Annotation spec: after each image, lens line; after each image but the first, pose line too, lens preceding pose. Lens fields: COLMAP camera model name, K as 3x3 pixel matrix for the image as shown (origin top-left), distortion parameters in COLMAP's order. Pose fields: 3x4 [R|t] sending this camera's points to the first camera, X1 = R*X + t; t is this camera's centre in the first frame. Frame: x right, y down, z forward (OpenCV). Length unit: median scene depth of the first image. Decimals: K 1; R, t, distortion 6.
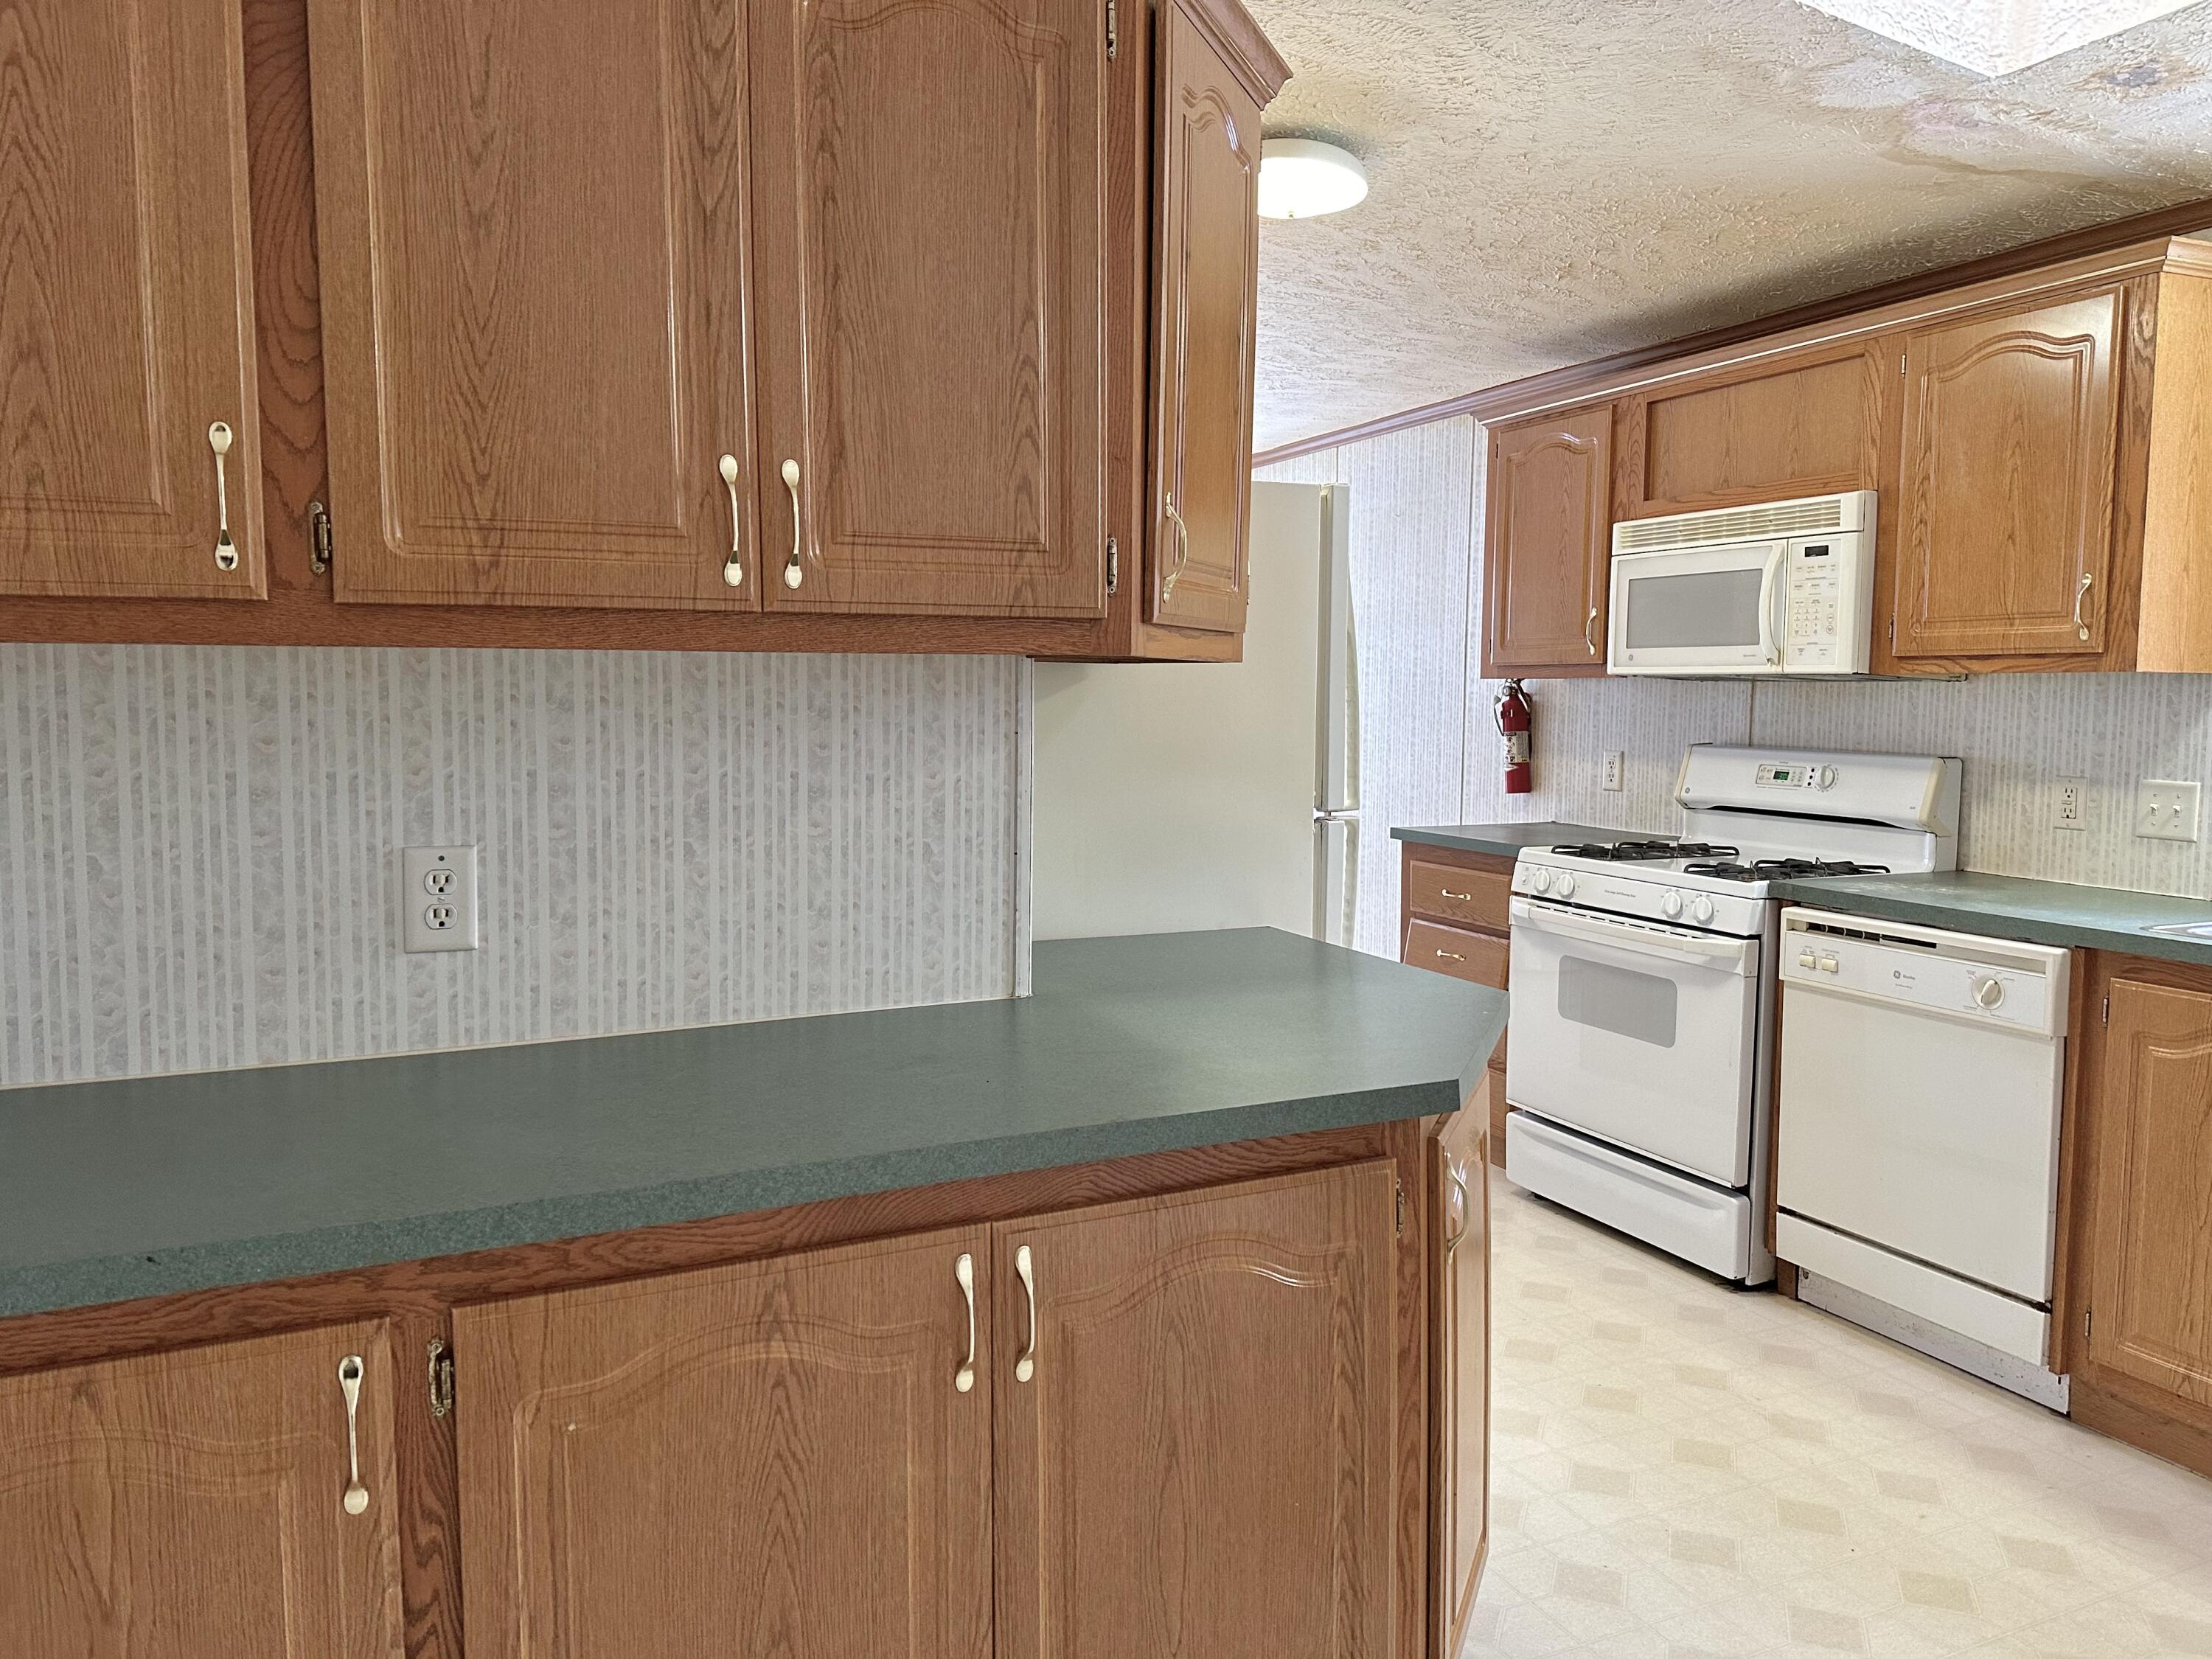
lens RADIAL K [[1511.1, 0, 1087.7], [0, 1511.1, 826.5], [0, 0, 1]] dist [0.079116, -0.120572]
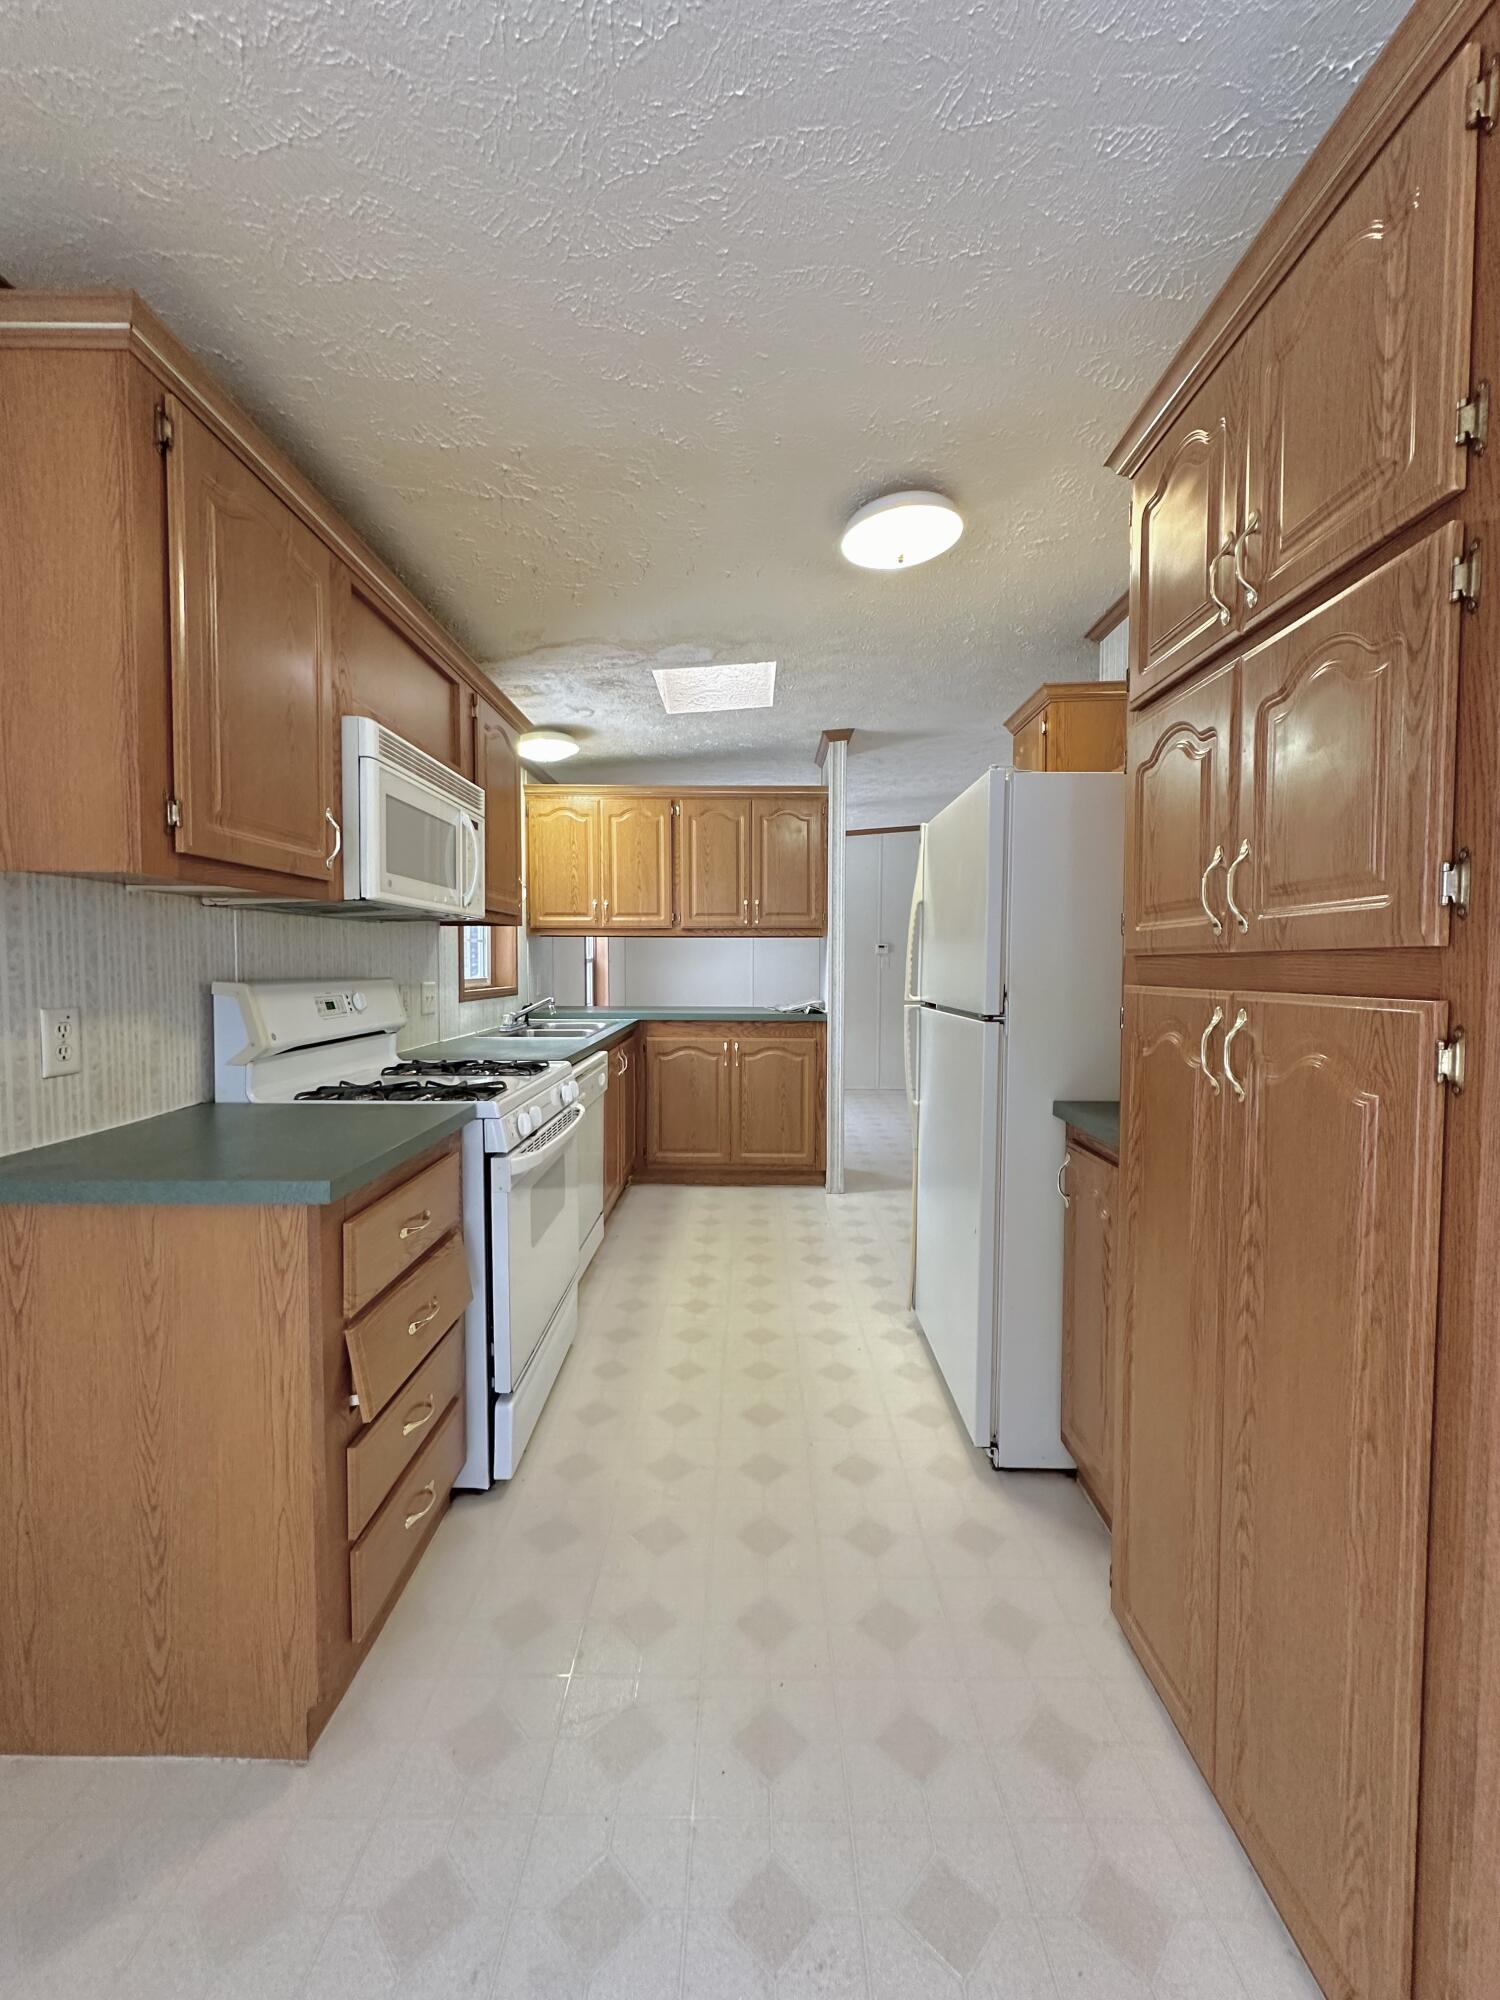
lens RADIAL K [[800.4, 0, 750.0], [0, 800.4, 1000.0], [0, 0, 1]] dist [0.000142, 0.000006]
pose [[-0.911865, -0.028083, 0.409529, -0.035600], [0.030332, 0.990320, 0.135447, -0.114130], [-0.409368, 0.135931, -0.902186, 1.535662]]
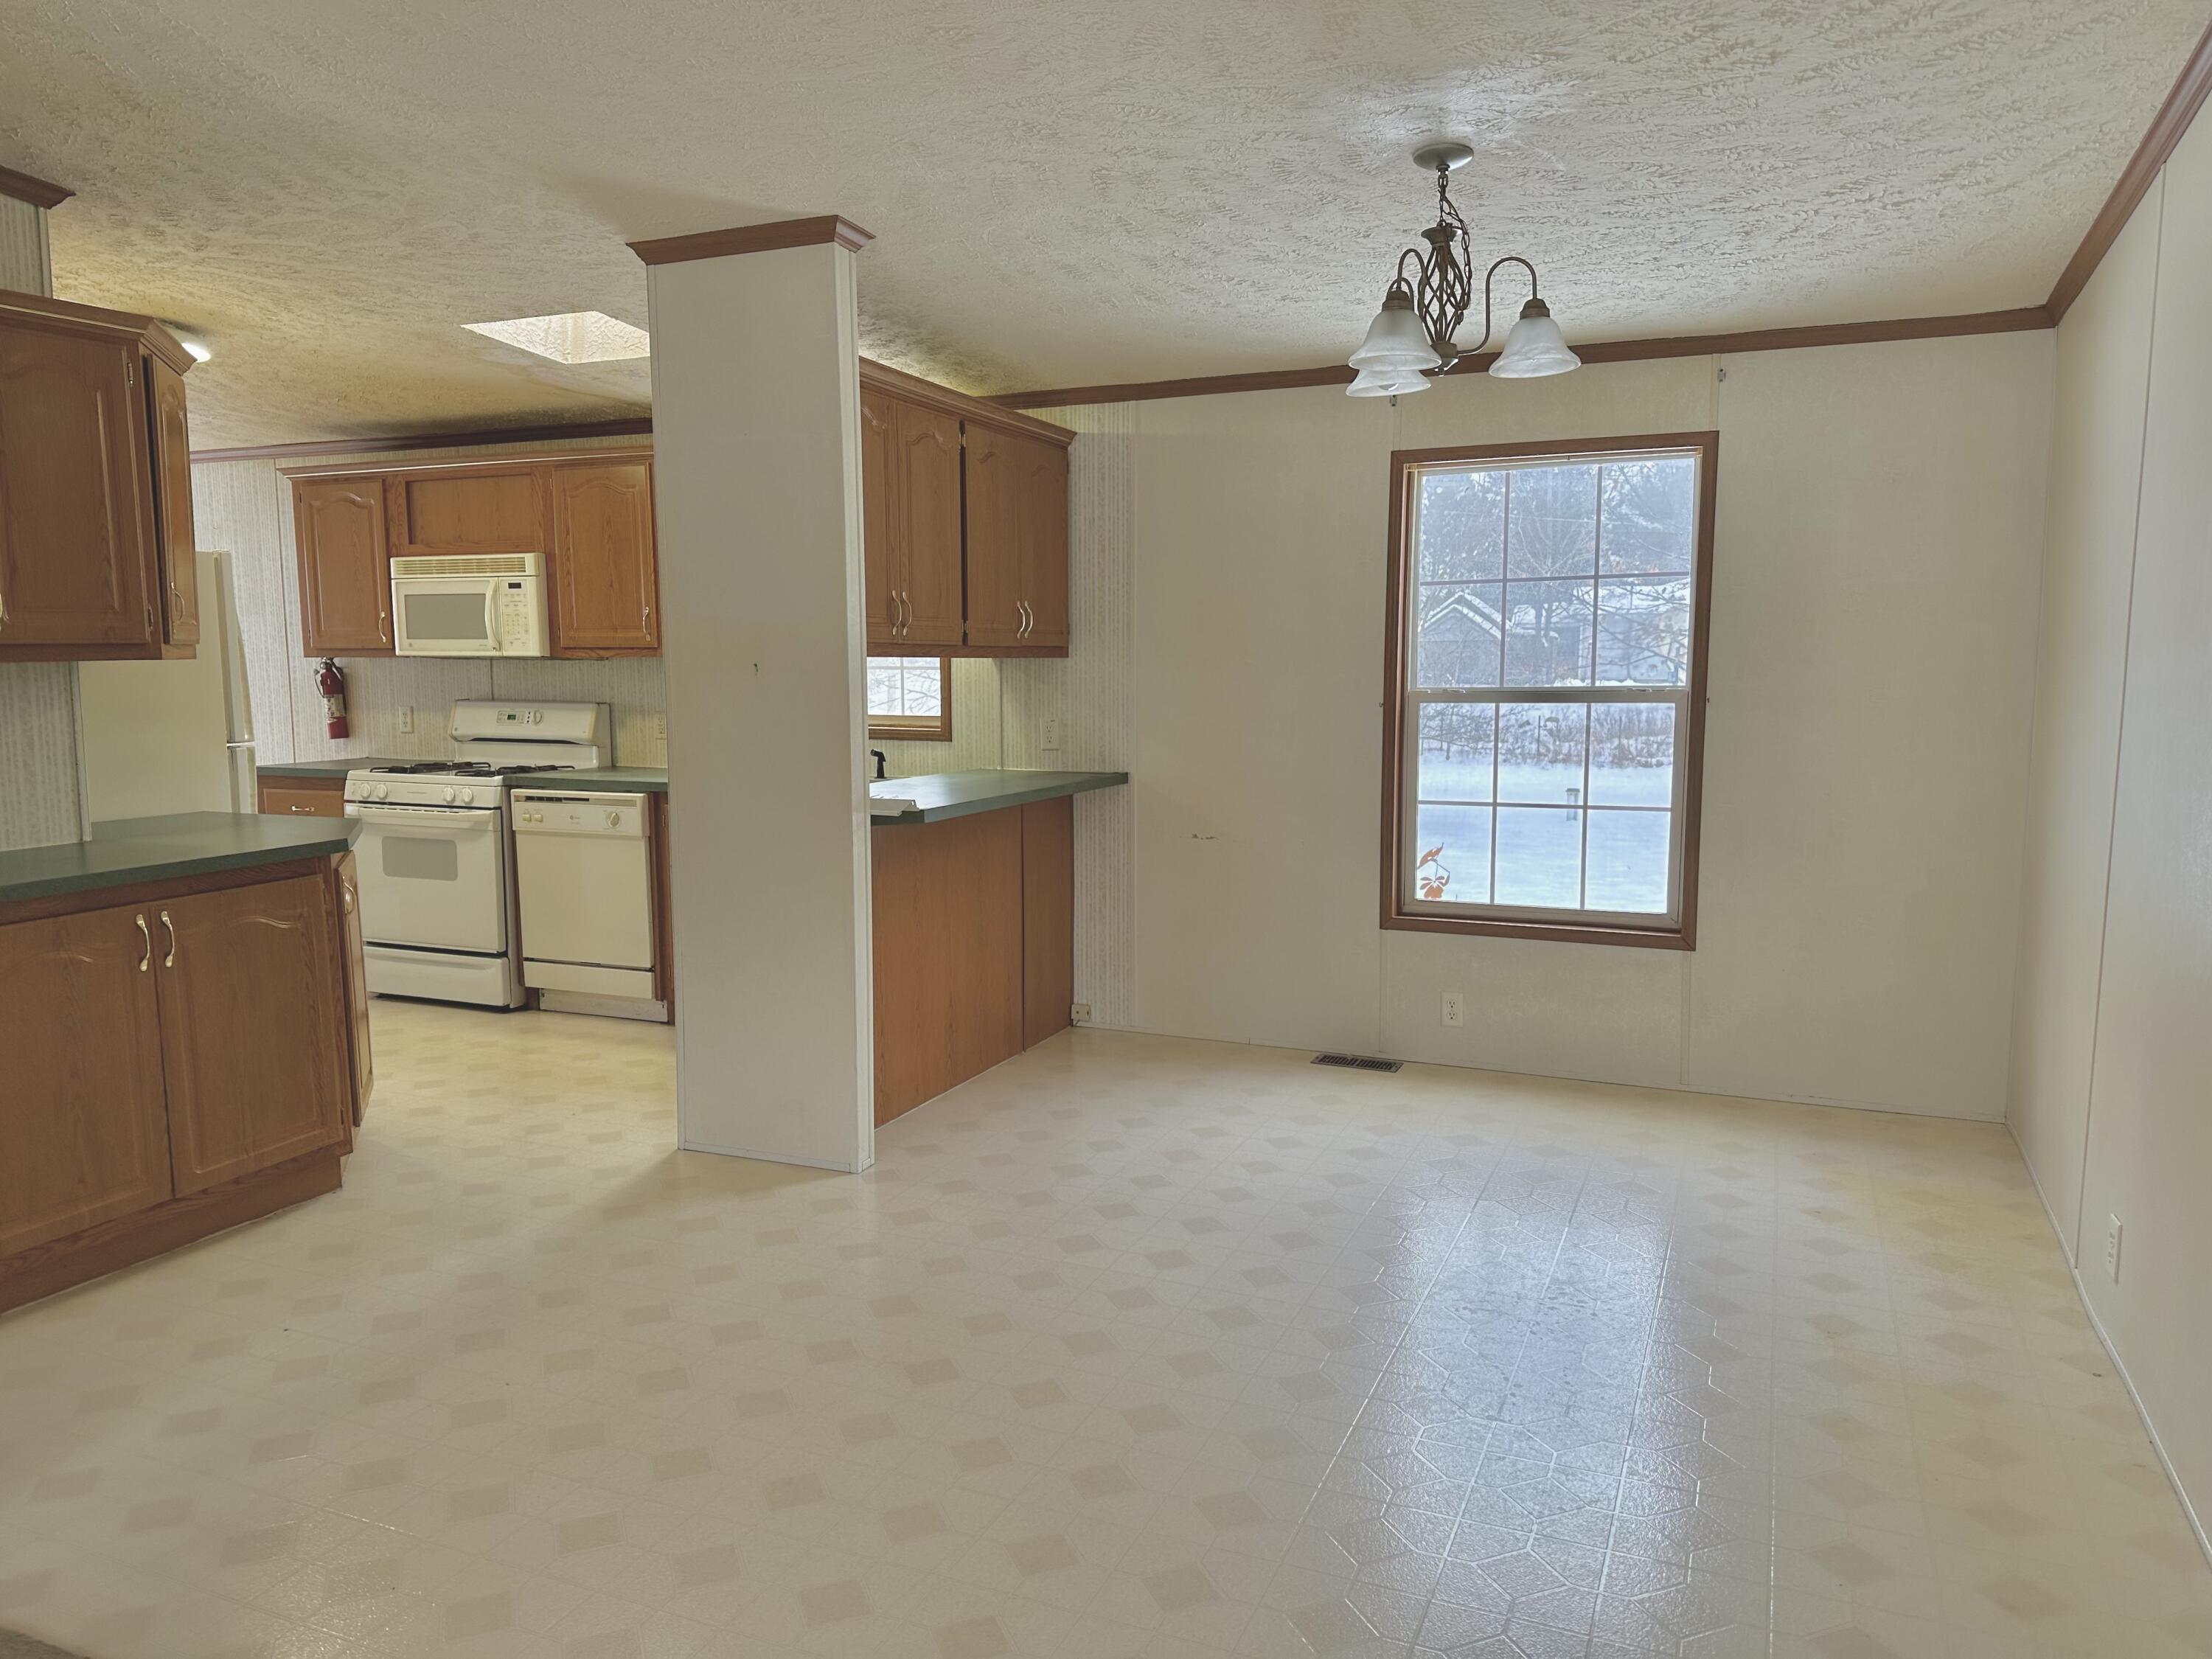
lens RADIAL K [[1511.1, 0, 1087.7], [0, 1511.1, 826.5], [0, 0, 1]] dist [0.079116, -0.120572]
pose [[0.732859, -0.085356, 0.675005, -0.239792], [0.069300, 0.996304, 0.050745, 0.049634], [-0.676842, 0.009589, 0.736066, -0.714711]]
